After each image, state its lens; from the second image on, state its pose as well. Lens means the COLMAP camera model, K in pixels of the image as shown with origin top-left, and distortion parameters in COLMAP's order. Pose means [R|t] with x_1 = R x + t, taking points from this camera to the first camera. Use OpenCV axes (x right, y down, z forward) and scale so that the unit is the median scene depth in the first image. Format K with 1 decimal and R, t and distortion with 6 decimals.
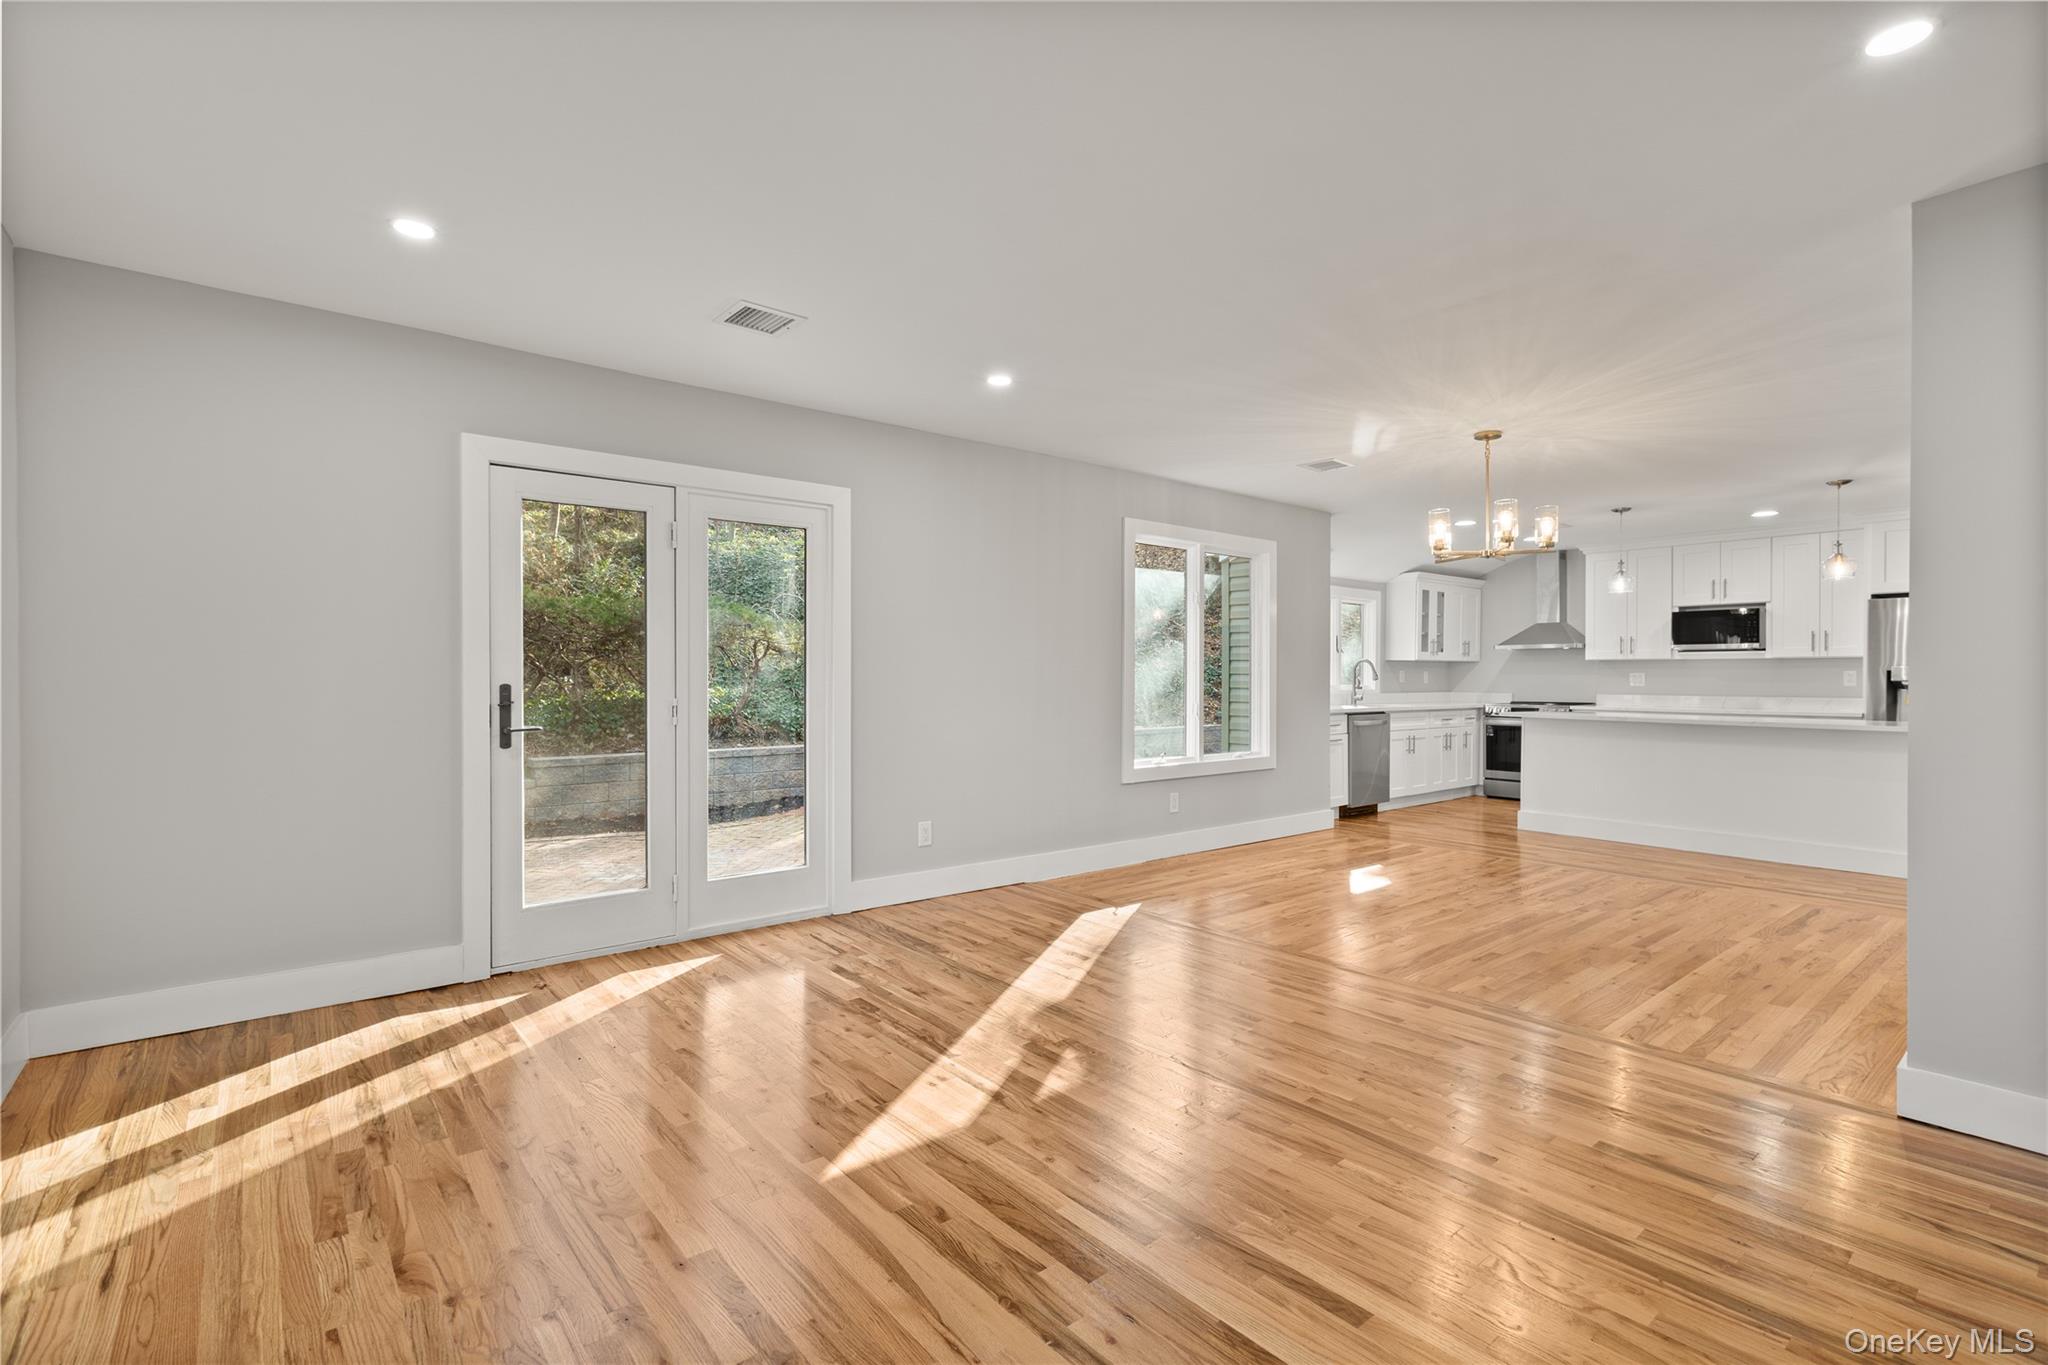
lens RADIAL K [[941.9, 0, 1024.7], [0, 941.9, 669.0], [0, 0, 1]] dist [0.003056, -0.001089]
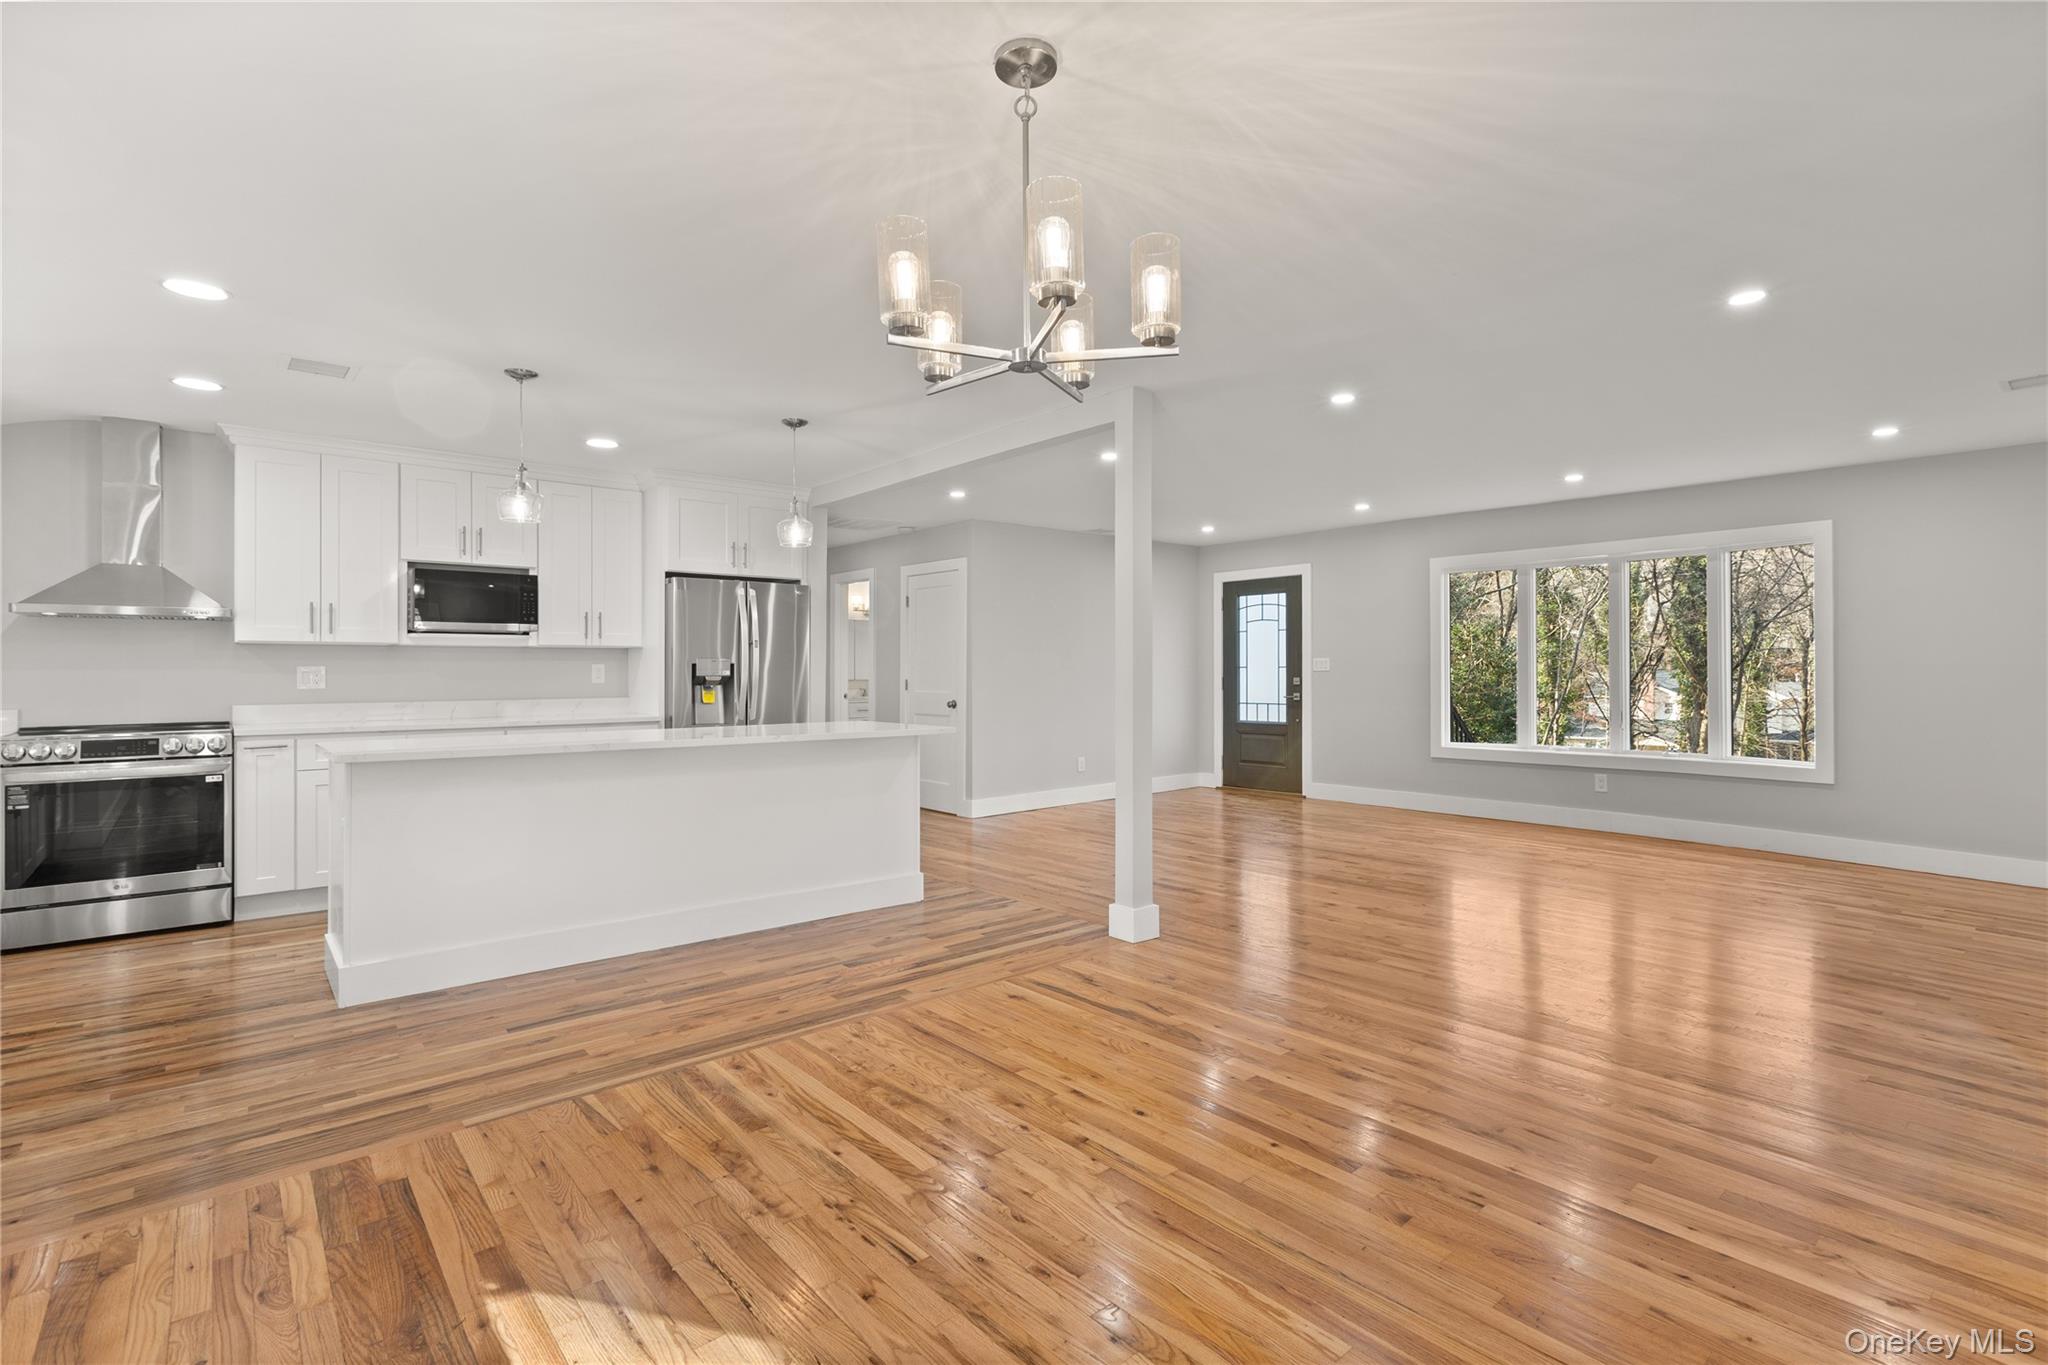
lens RADIAL K [[941.9, 0, 1034.3], [0, 941.9, 671.9], [0, 0, 1]] dist [0.003056, -0.001089]
pose [[-0.021420, -0.001215, 0.999770, 0.070778], [-0.006309, 0.999980, 0.001080, 0.006000], [-0.999751, -0.006284, -0.021427, 0.775881]]
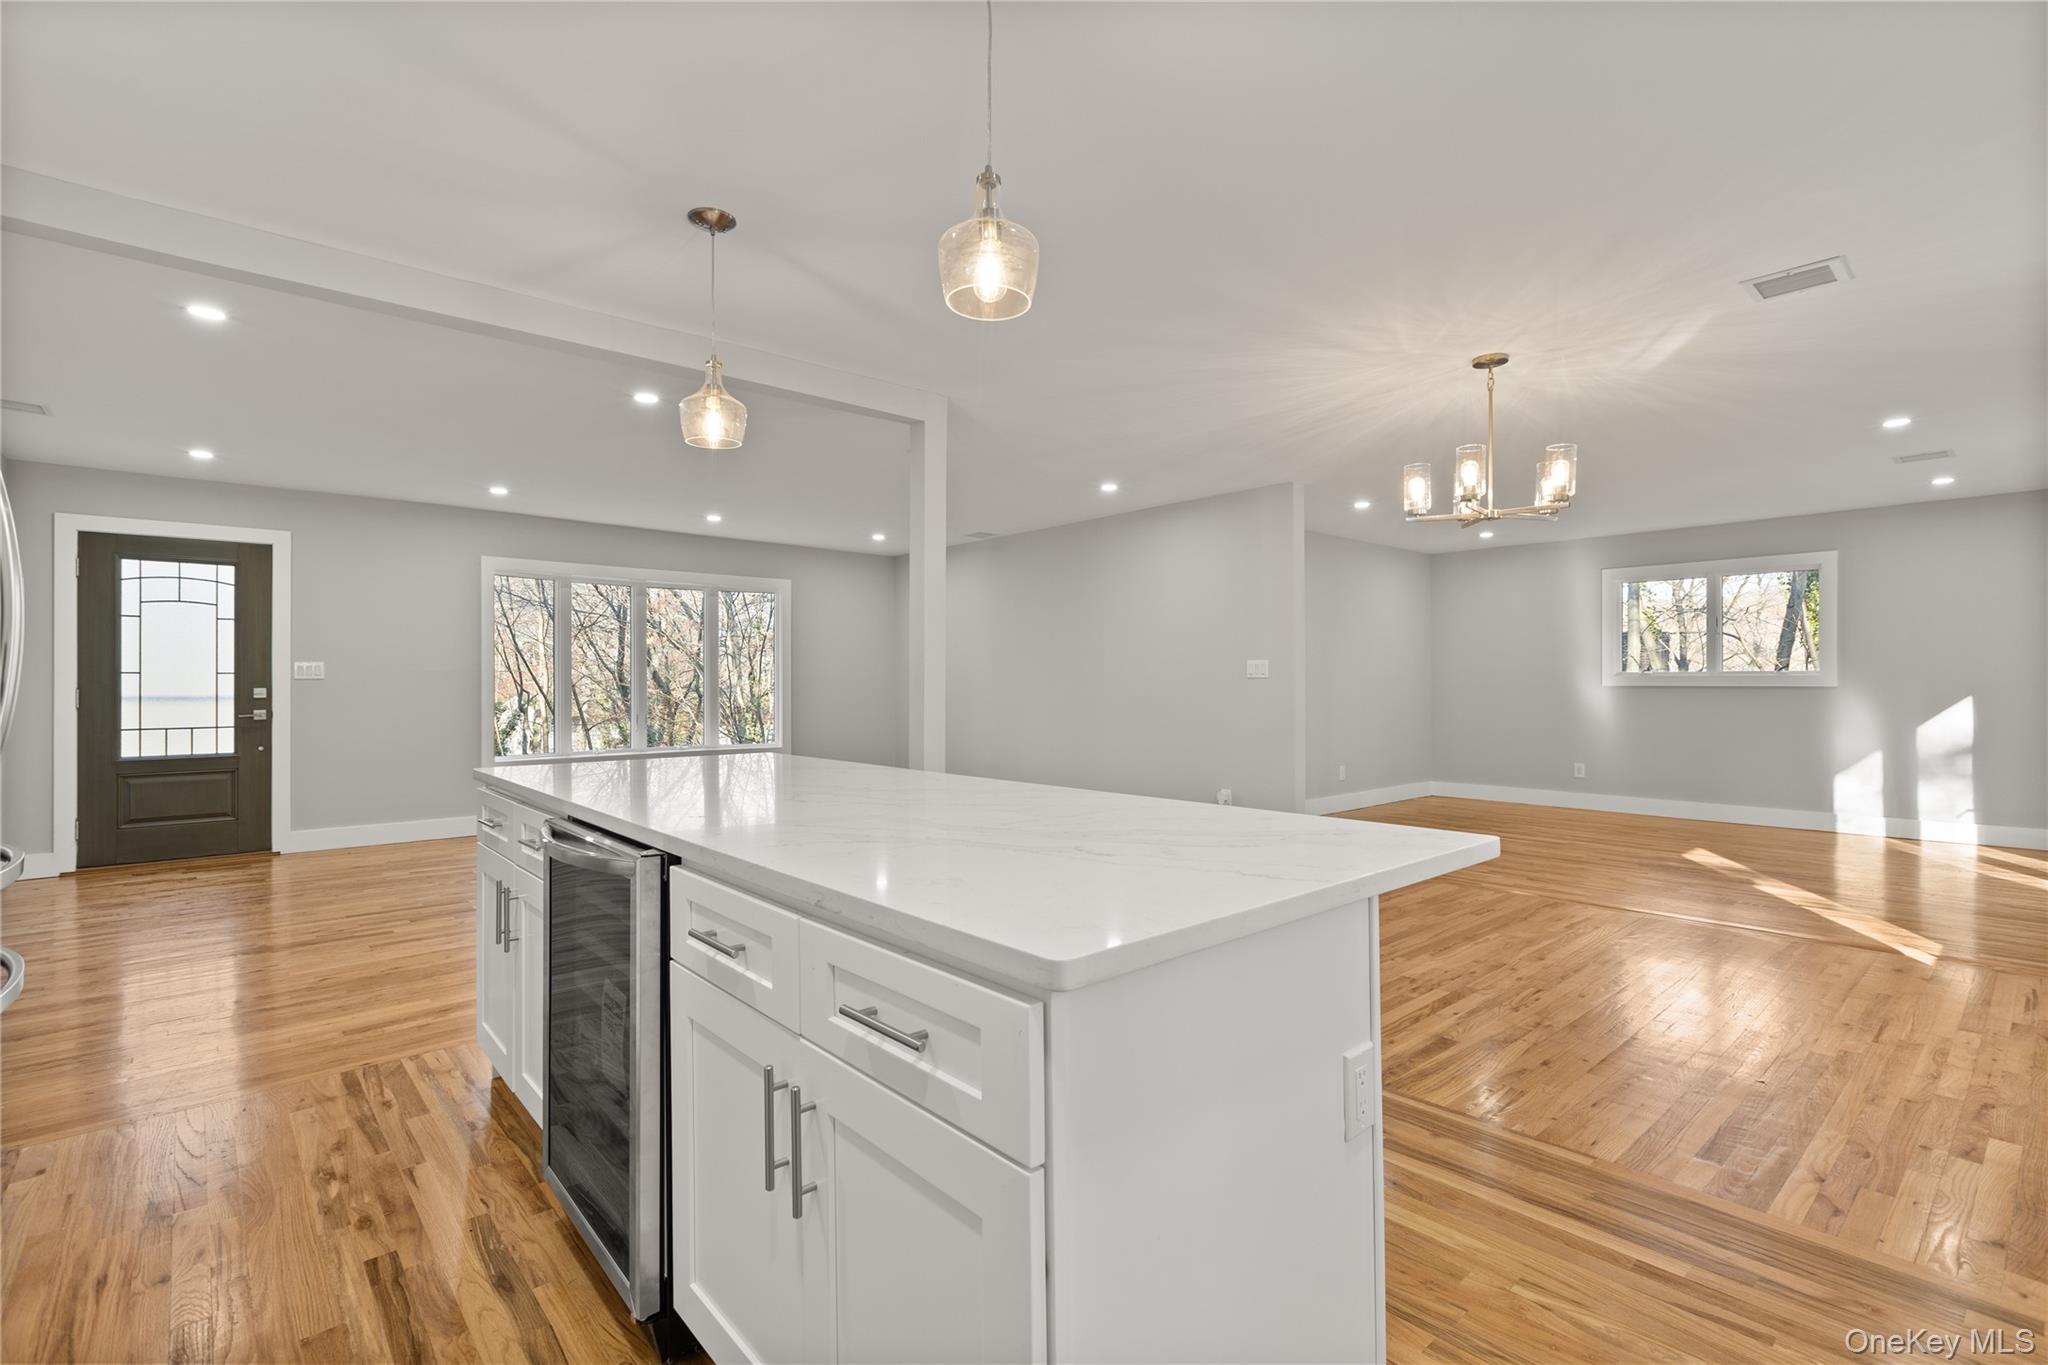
lens RADIAL K [[941.9, 0, 992.4], [0, 941.9, 679.2], [0, 0, 1]] dist [0.003056, -0.001089]
pose [[-0.999937, -0.000427, -0.011185, 0.697849], [-0.000290, 0.999925, -0.012260, 0.016090], [0.011190, -0.012256, -0.999862, 1.360489]]
